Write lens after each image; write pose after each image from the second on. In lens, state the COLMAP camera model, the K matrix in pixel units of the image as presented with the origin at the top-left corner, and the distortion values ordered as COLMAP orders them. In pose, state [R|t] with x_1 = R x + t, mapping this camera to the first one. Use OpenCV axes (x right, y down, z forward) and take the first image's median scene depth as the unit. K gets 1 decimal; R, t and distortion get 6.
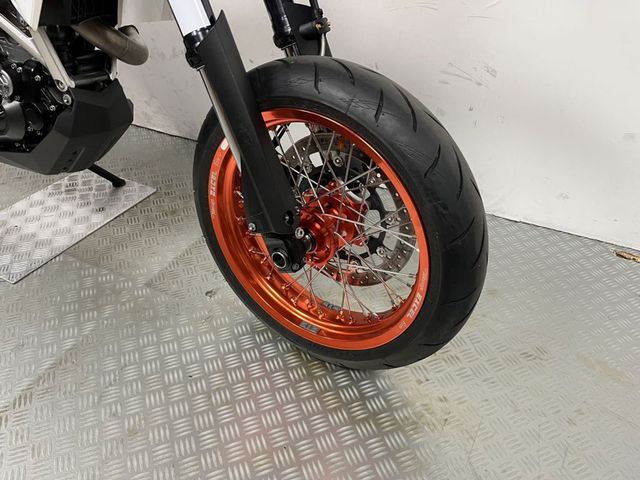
lens RADIAL K [[491.8, 0, 322.3], [0, 491.8, 239.6], [0, 0, 1]] dist [0.043317, -0.067205]
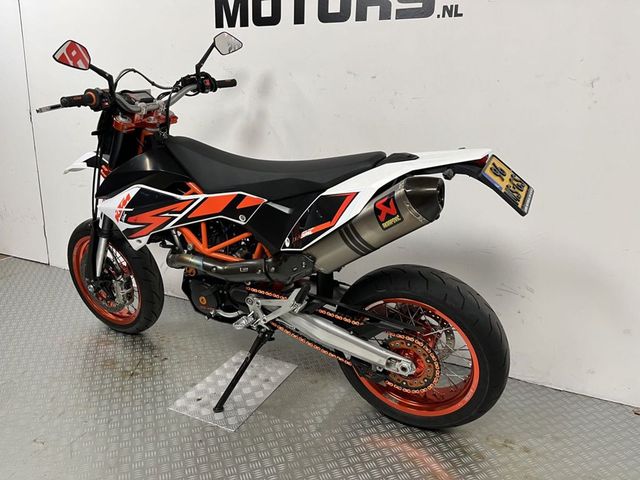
lens RADIAL K [[491.8, 0, 320.5], [0, 491.8, 238.4], [0, 0, 1]] dist [0.043317, -0.067205]
pose [[0.999885, 0.003165, -0.014833, -0.417187], [-0.008321, 0.932130, -0.362028, 0.117423], [0.012681, 0.362110, 0.932049, -0.742284]]
